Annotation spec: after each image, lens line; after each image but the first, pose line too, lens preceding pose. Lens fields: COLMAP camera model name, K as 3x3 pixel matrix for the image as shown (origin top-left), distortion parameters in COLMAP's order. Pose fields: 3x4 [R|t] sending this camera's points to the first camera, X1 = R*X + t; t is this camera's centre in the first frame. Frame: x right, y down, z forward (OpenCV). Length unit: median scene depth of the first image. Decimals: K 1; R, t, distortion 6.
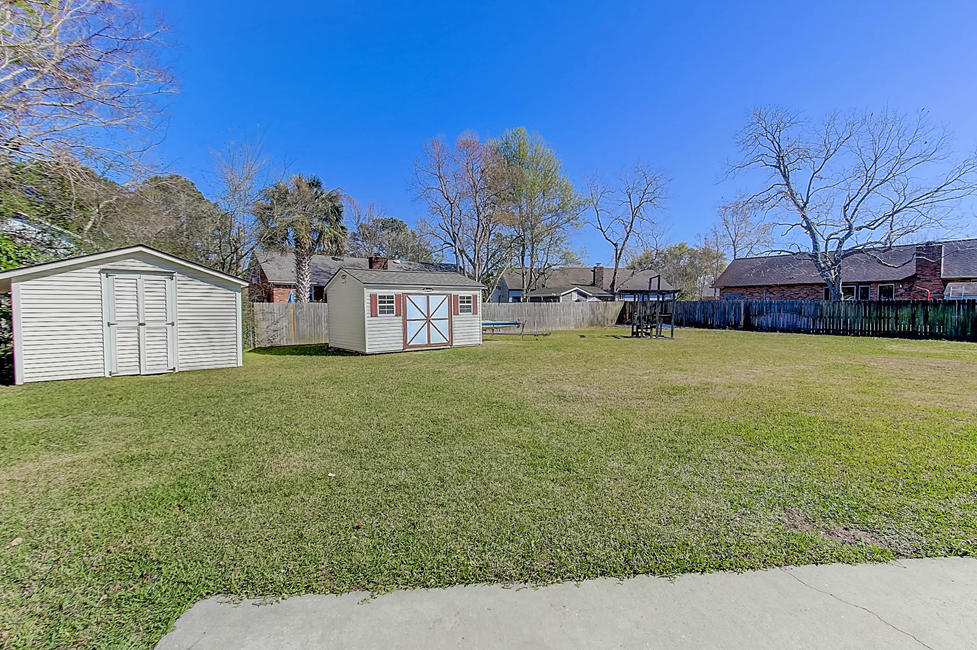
lens RADIAL K [[446.0, 0, 487.5], [0, 446.0, 328.9], [0, 0, 1]] dist [-0.000323, 0.001239]
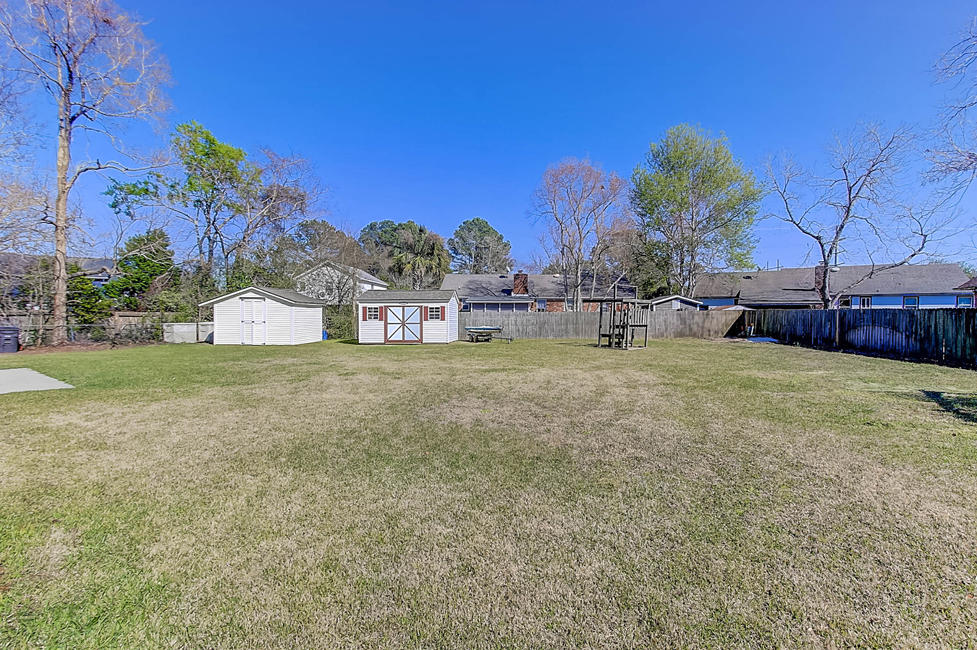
lens RADIAL K [[446.0, 0, 487.5], [0, 446.0, 328.9], [0, 0, 1]] dist [-0.000323, 0.001239]
pose [[0.741537, 0.026947, -0.670371, 1.049139], [-0.039657, 0.999206, -0.003702, -0.008494], [0.669739, 0.029330, 0.742017, 0.096985]]
